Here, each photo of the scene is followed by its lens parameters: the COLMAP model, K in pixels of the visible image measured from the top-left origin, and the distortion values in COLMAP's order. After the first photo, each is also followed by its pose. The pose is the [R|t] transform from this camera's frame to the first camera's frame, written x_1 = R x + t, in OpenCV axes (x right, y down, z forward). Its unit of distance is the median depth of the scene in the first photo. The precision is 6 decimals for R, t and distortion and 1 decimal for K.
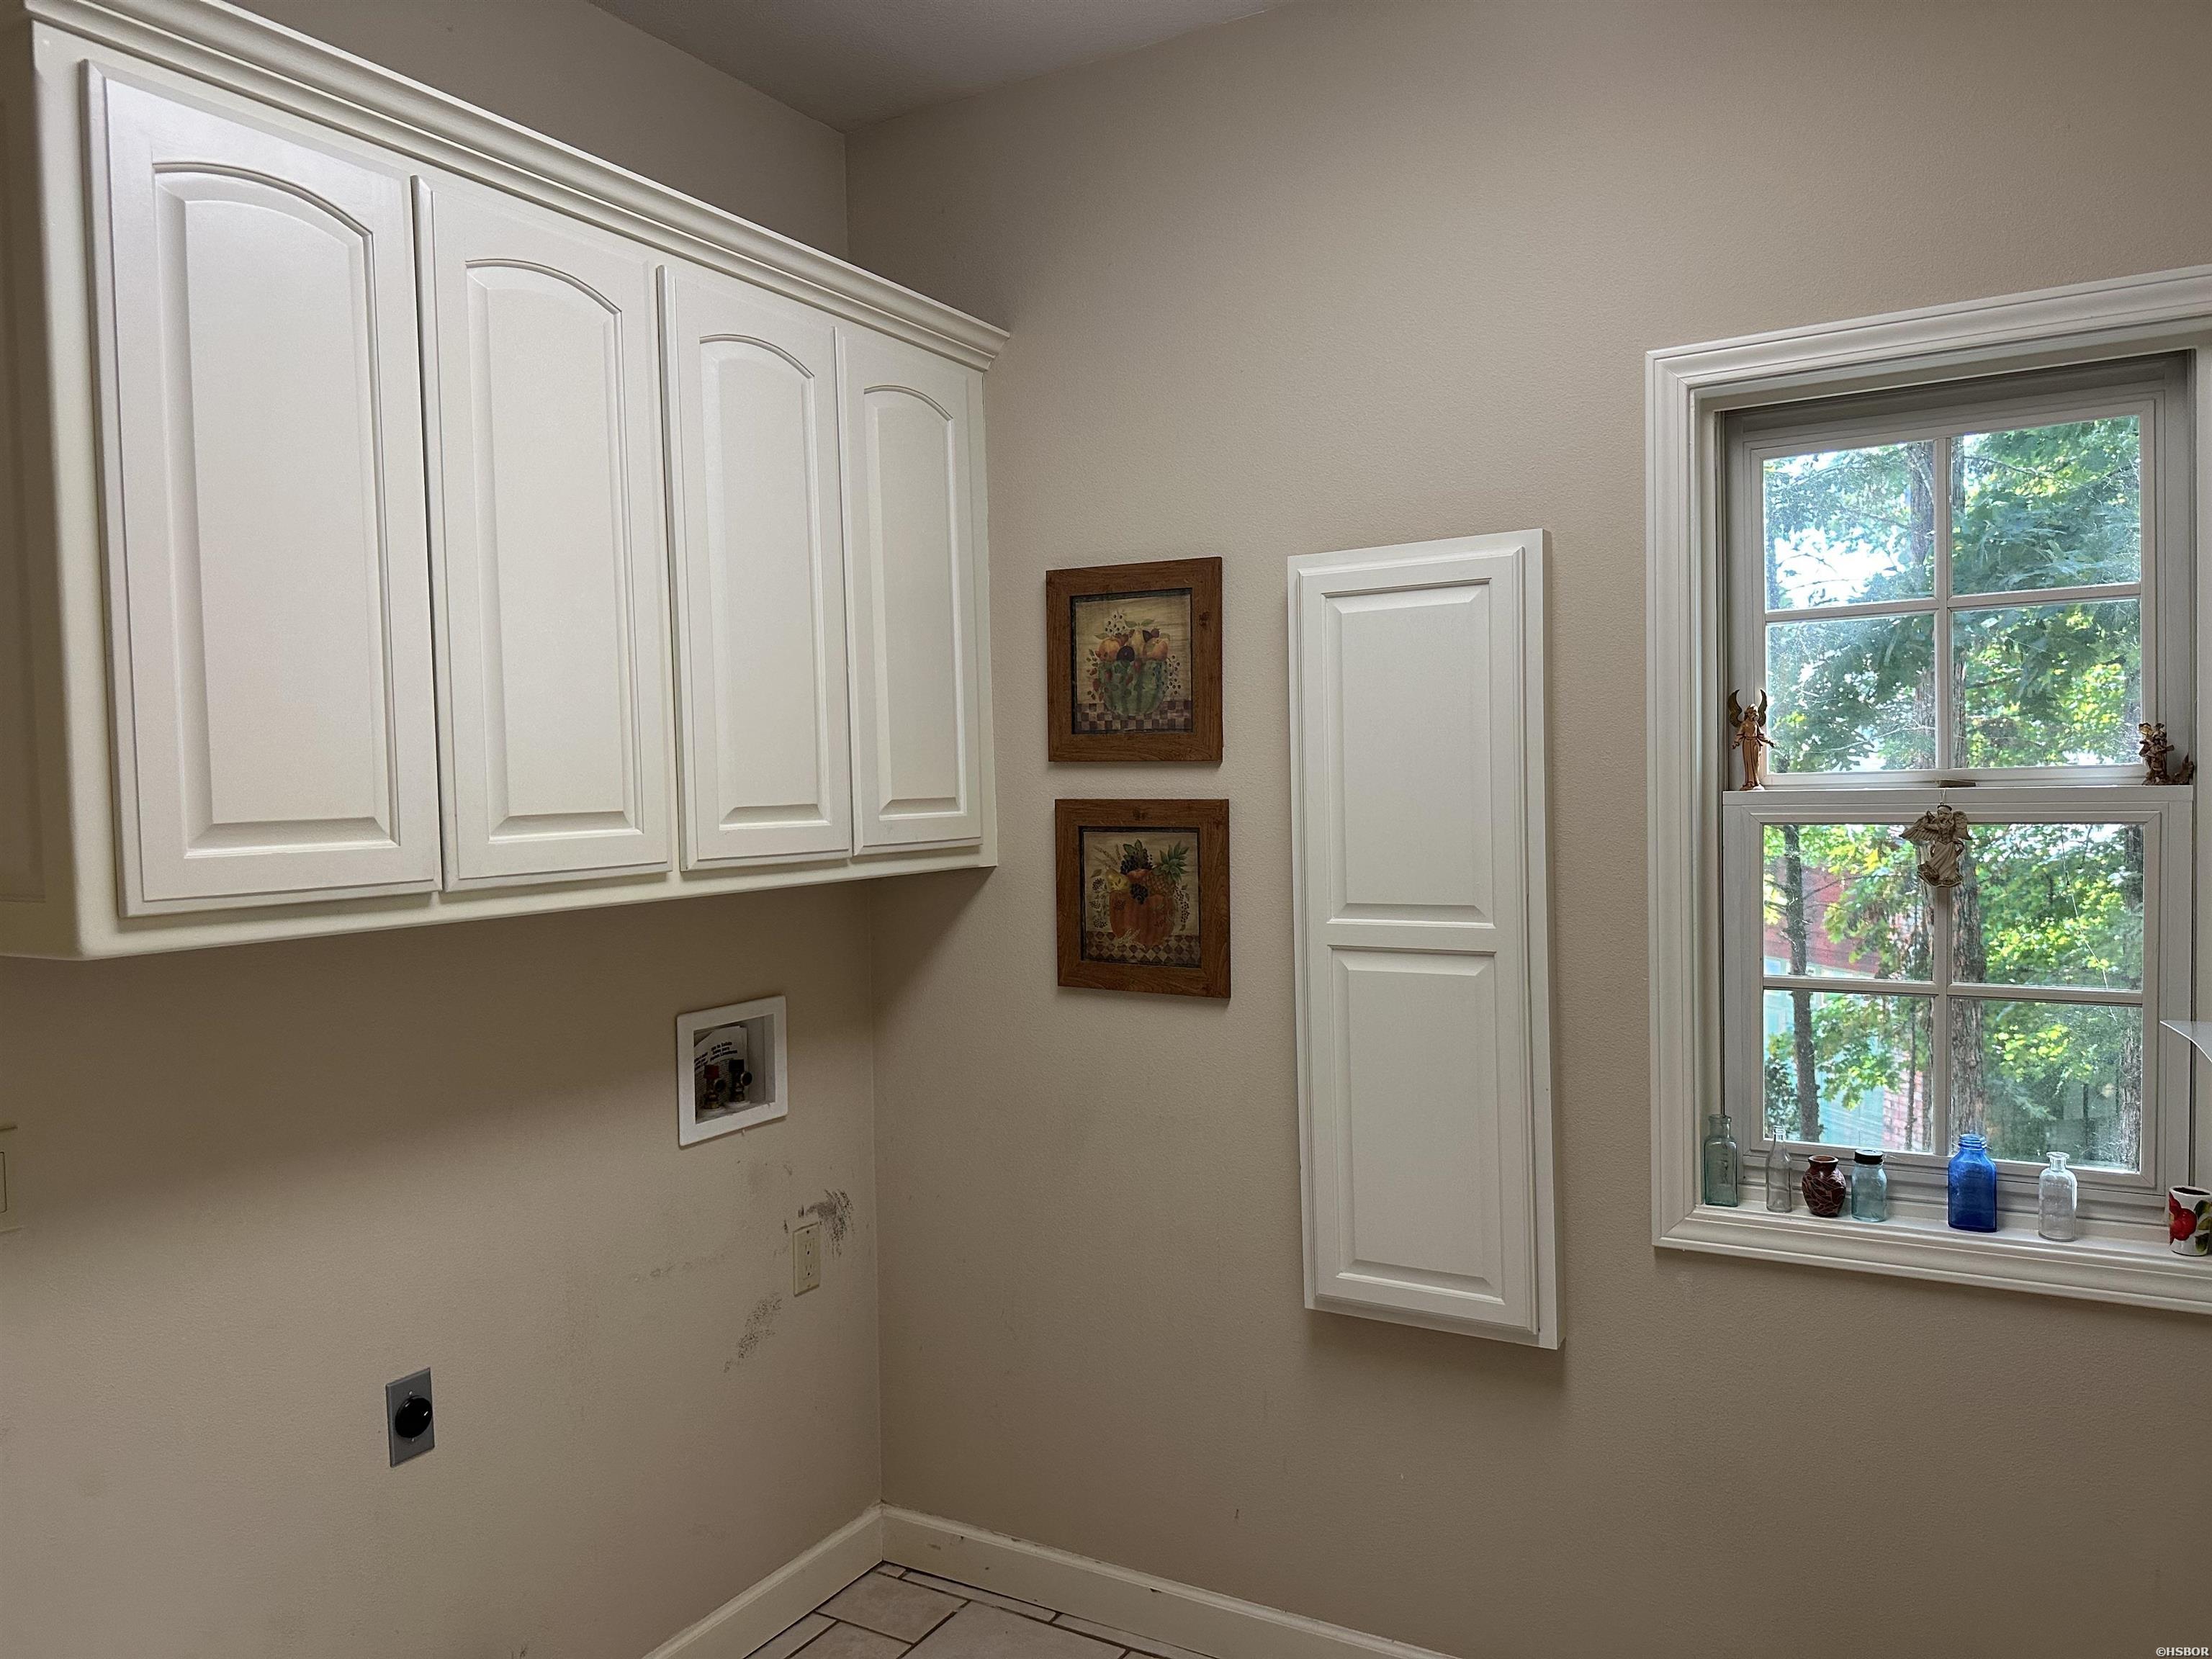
lens RADIAL K [[1537.2, 0, 1106.0], [0, 1537.2, 829.5], [0, 0, 1]] dist [0.099530, -0.149108]
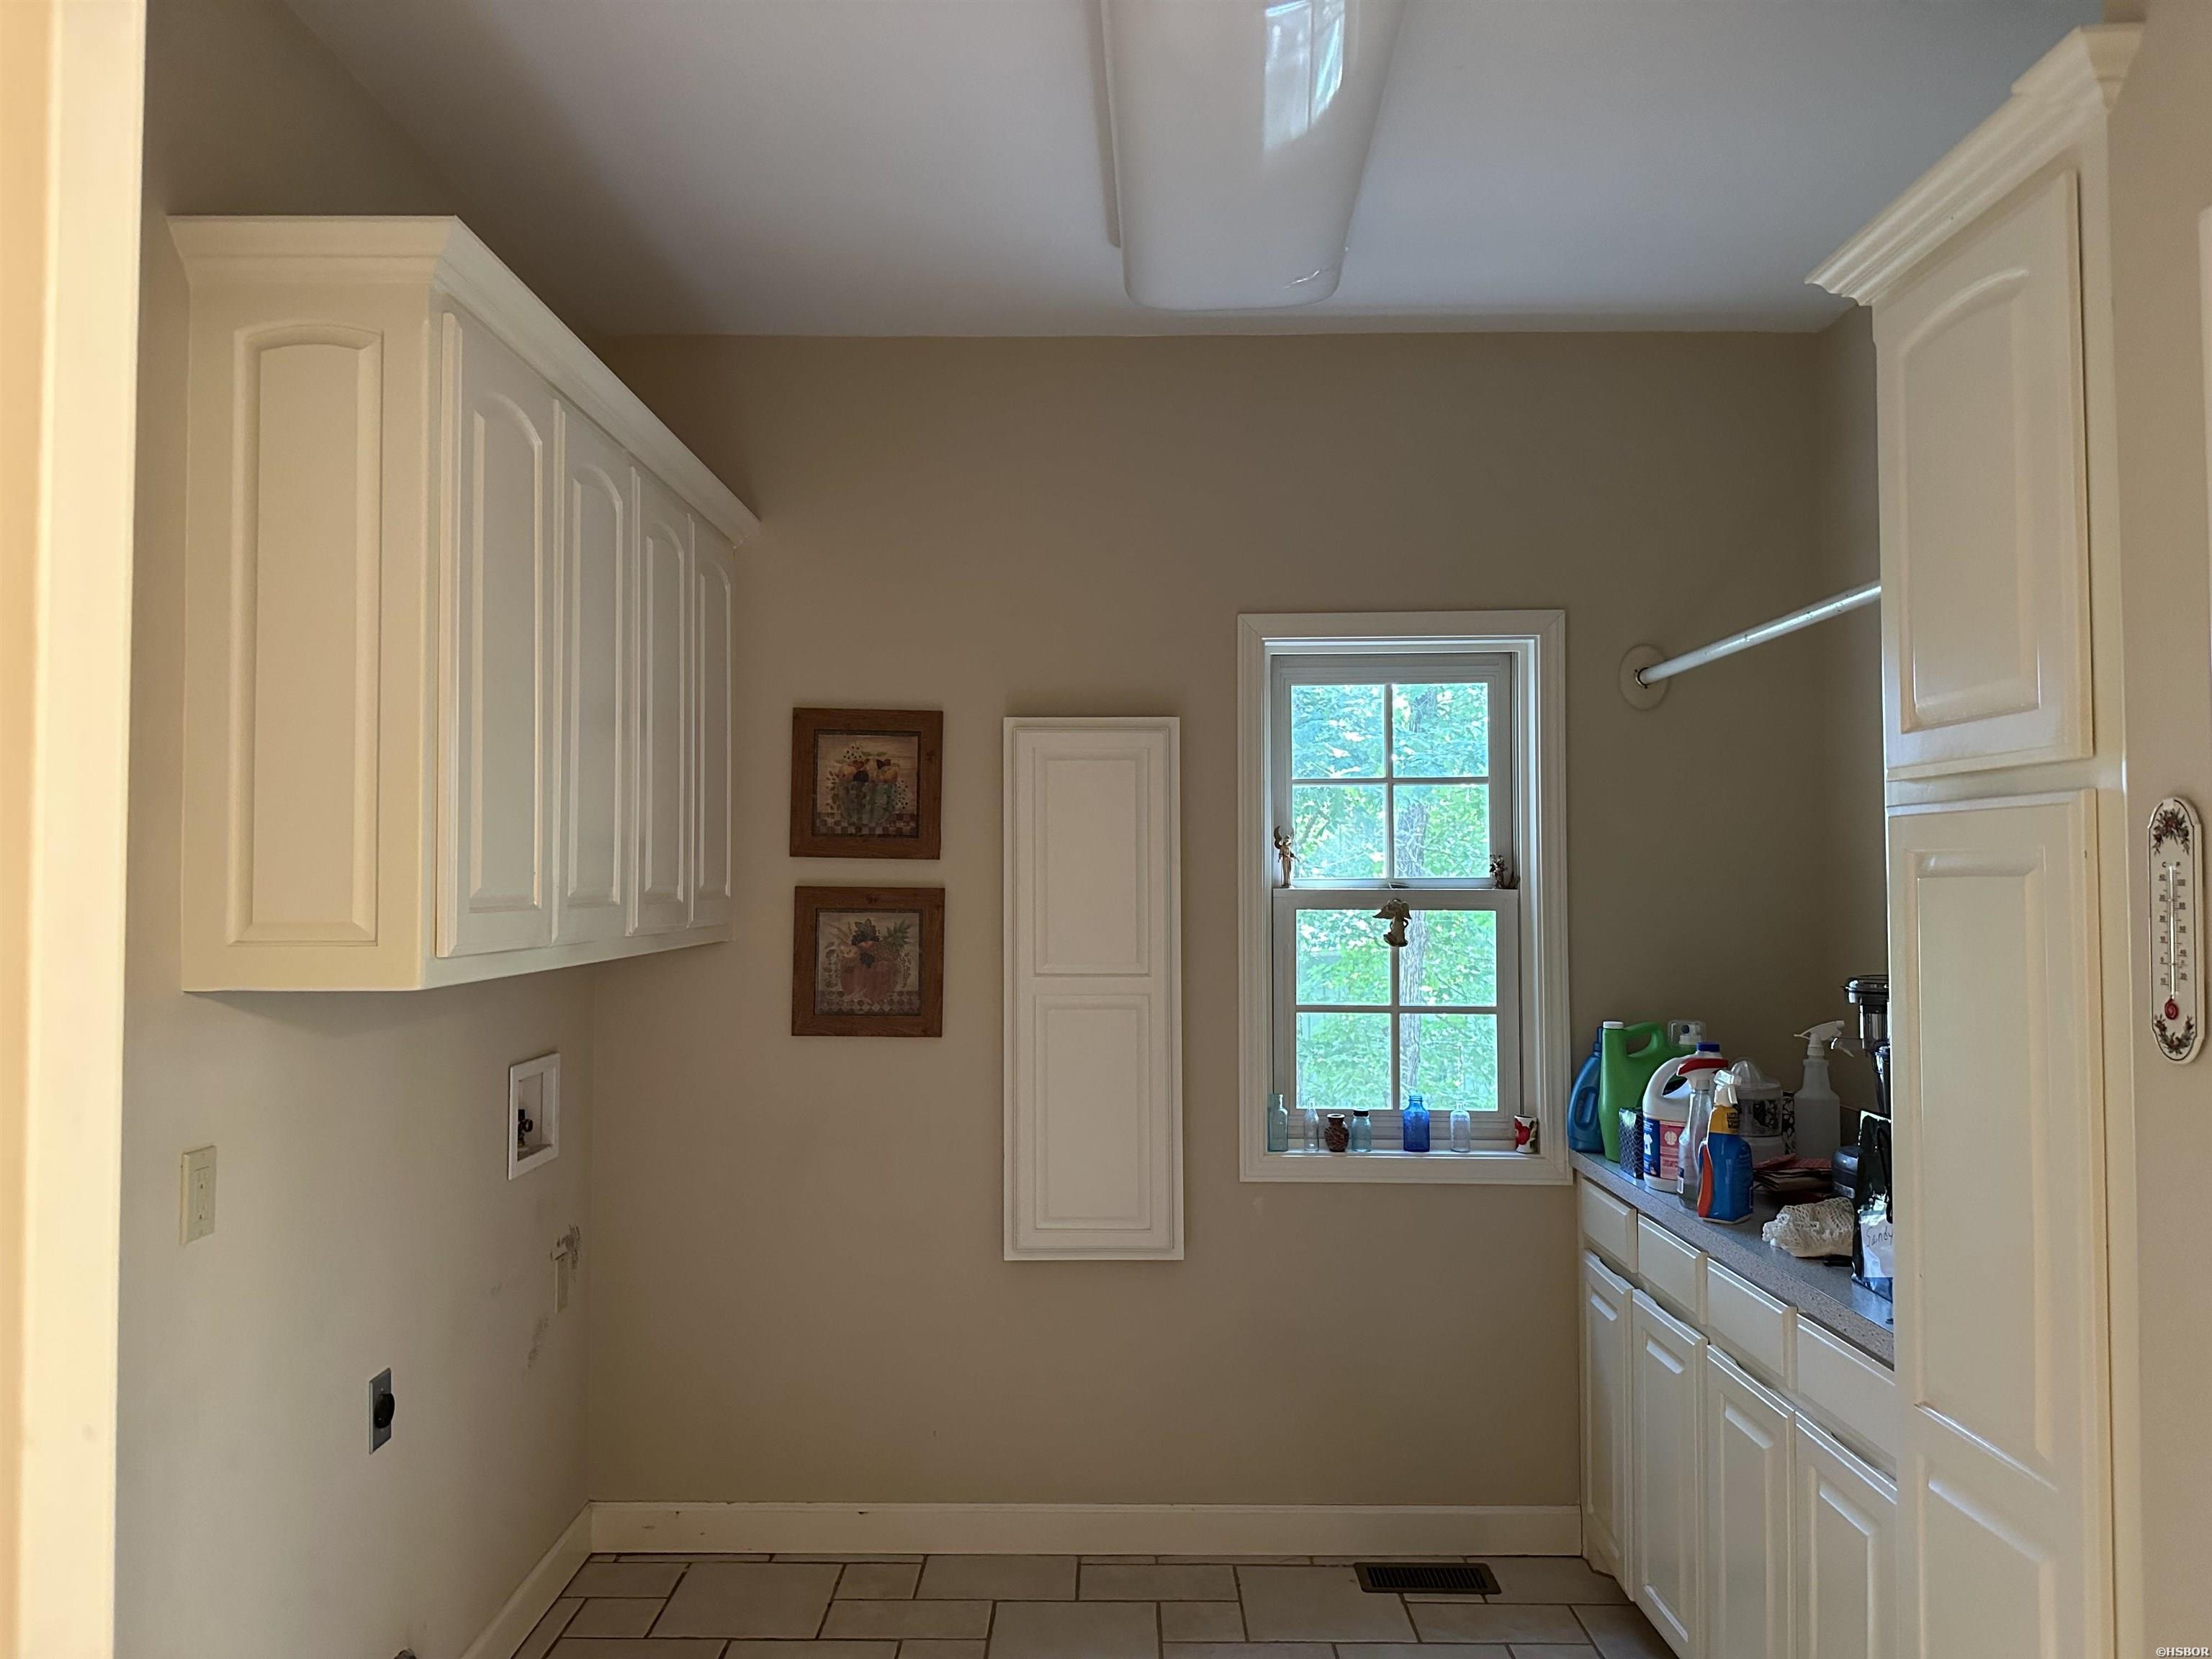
lens RADIAL K [[1537.2, 0, 1106.0], [0, 1537.2, 829.5], [0, 0, 1]] dist [0.099530, -0.149108]
pose [[0.863477, 0.039624, 0.502830, -0.467081], [-0.002642, 0.997251, -0.074047, 0.027690], [-0.504382, 0.062610, 0.861208, -0.232530]]
